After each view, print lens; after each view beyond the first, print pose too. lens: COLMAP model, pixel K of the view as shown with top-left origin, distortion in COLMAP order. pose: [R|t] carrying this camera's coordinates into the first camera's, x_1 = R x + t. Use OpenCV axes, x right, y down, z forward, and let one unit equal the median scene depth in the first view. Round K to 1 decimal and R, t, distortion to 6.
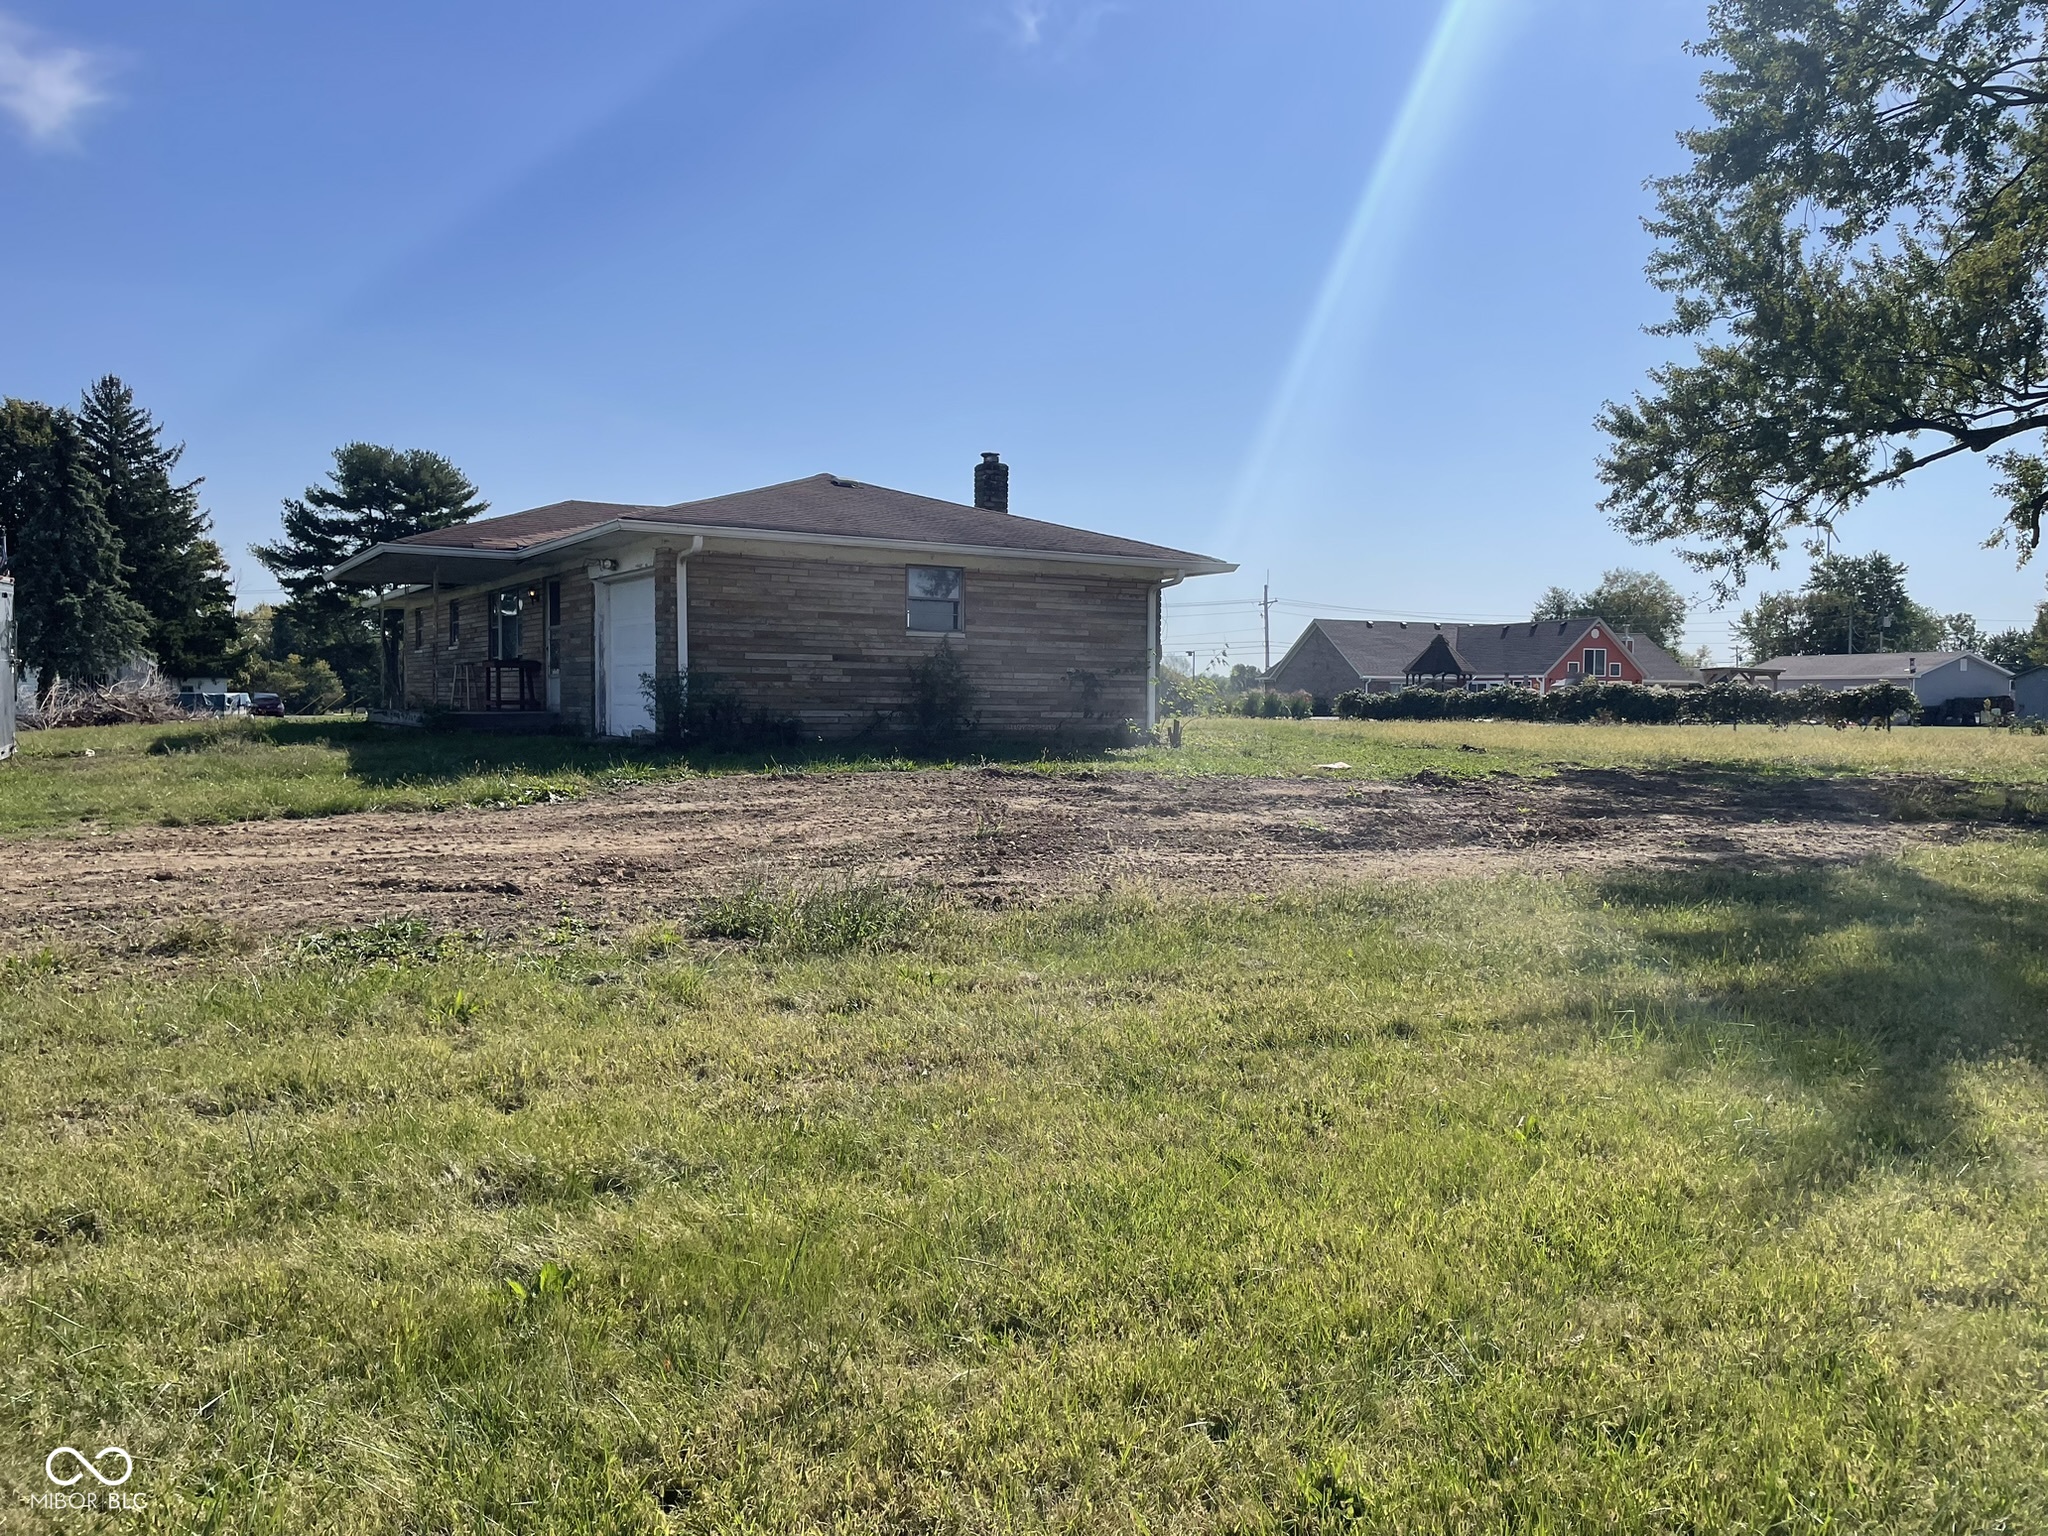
lens RADIAL K [[1561.3, 0, 1024.0], [0, 1561.3, 768.0], [0, 0, 1]] dist [0.079565, -0.103161]
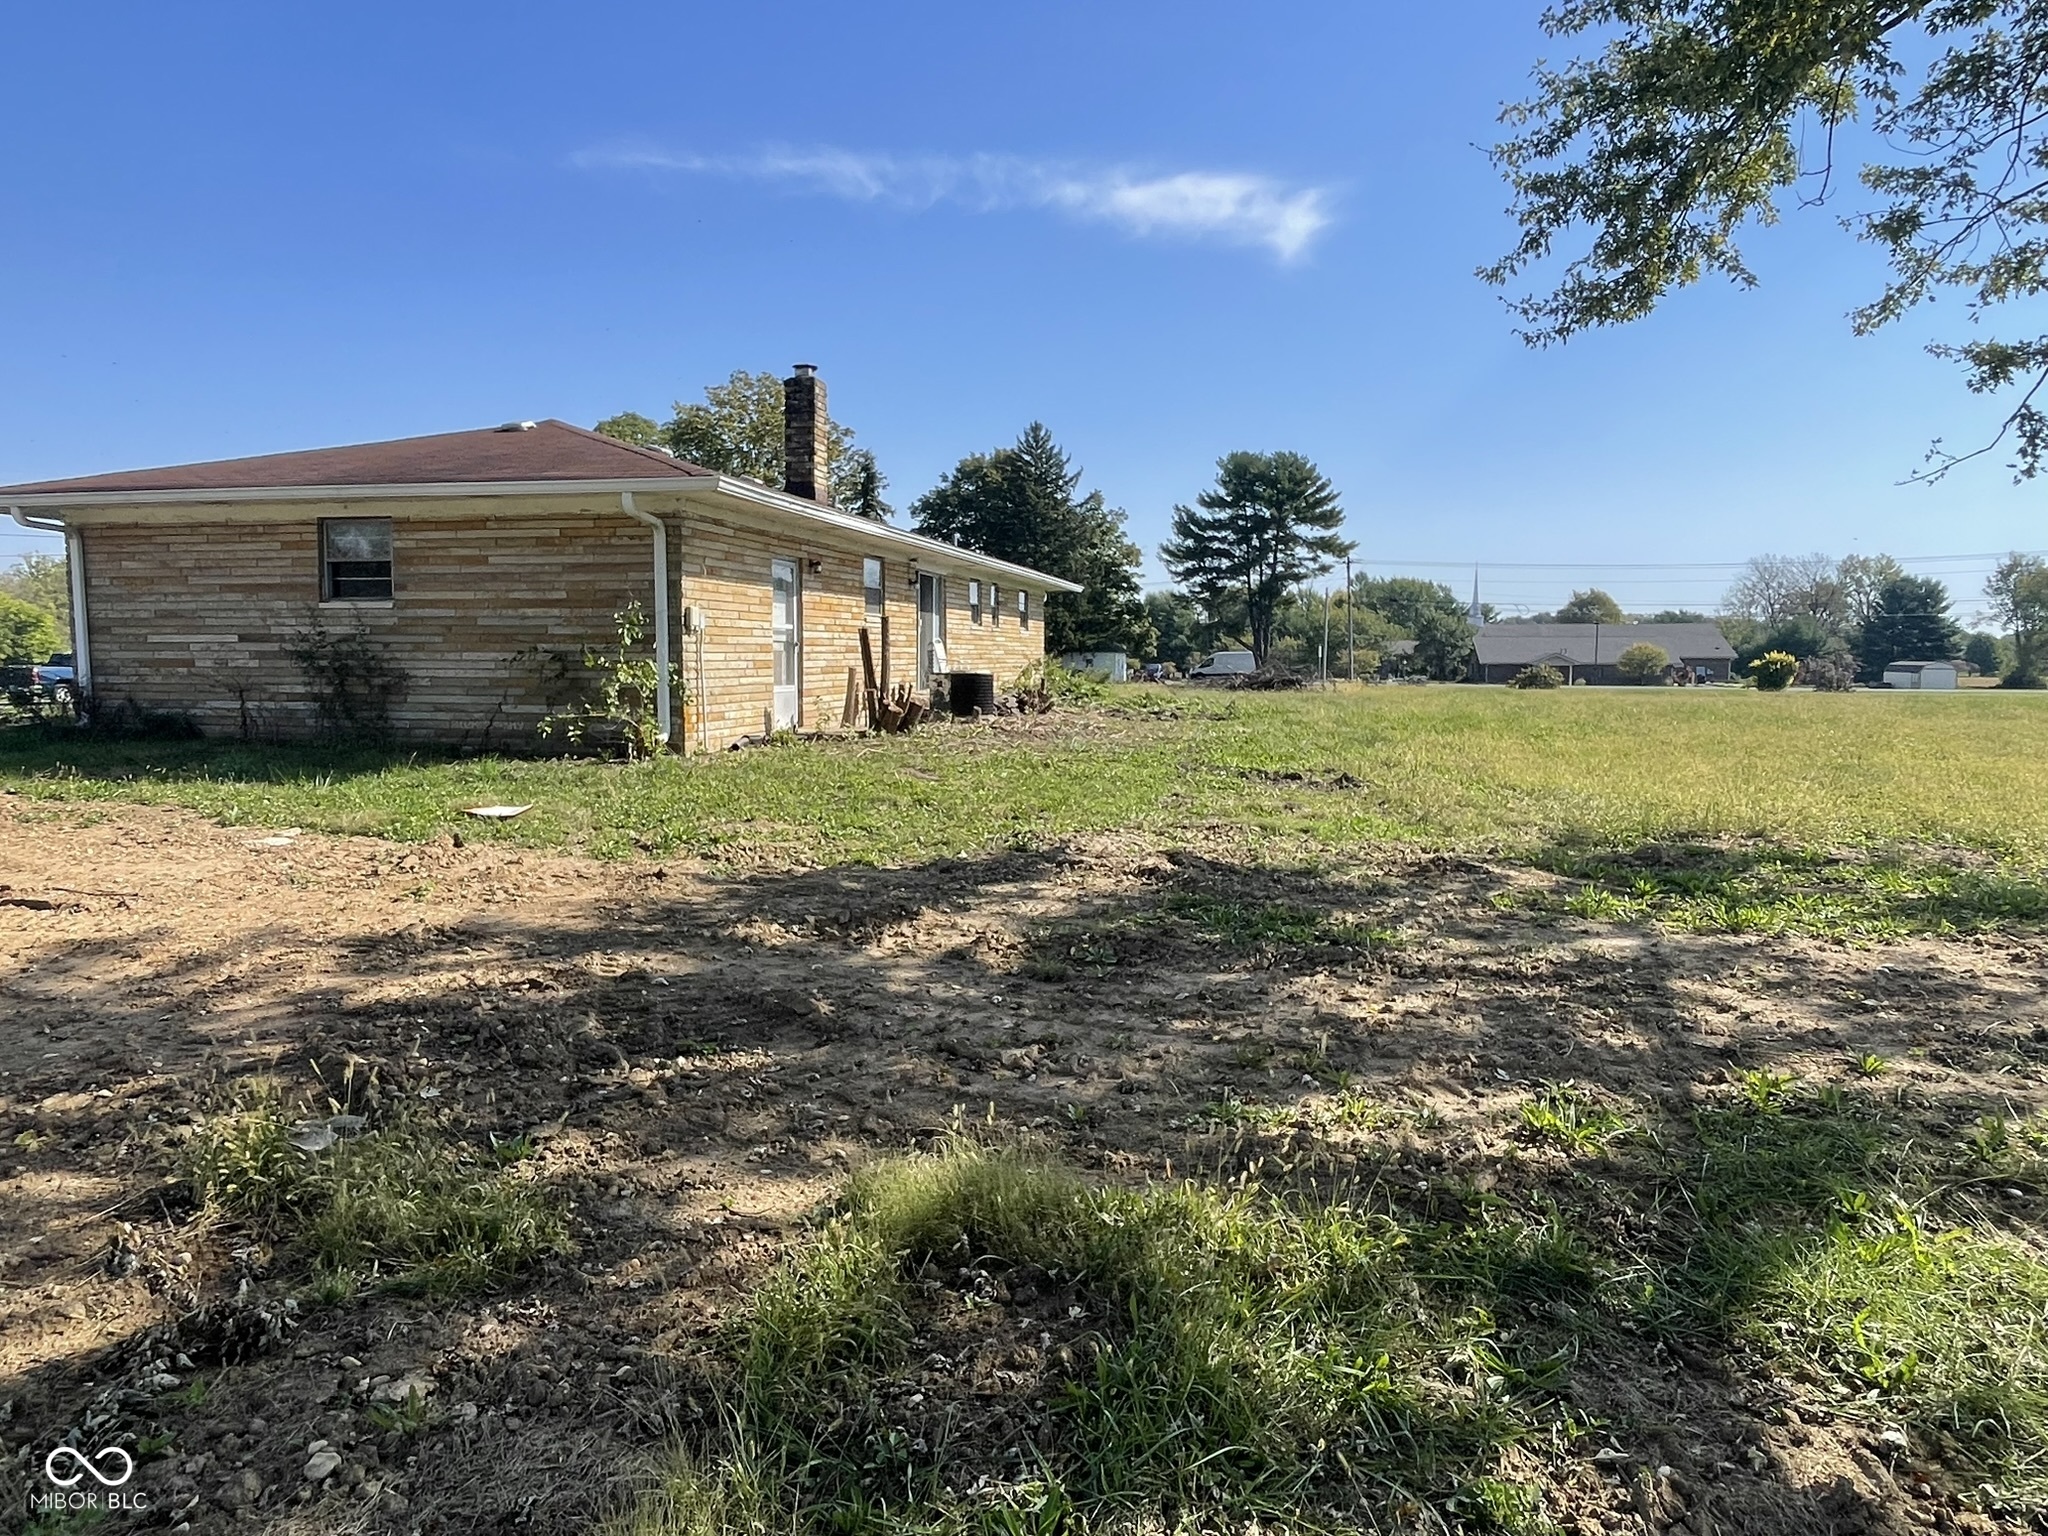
lens RADIAL K [[1283.0, 0, 1024.0], [0, 1283.0, 768.0], [0, 0, 1]] dist [-0.005918, -0.000949]
pose [[0.731315, 0.052720, -0.679999, 0.612130], [-0.025617, 0.998428, 0.049857, -0.042950], [0.681559, -0.019042, 0.731516, 0.731683]]
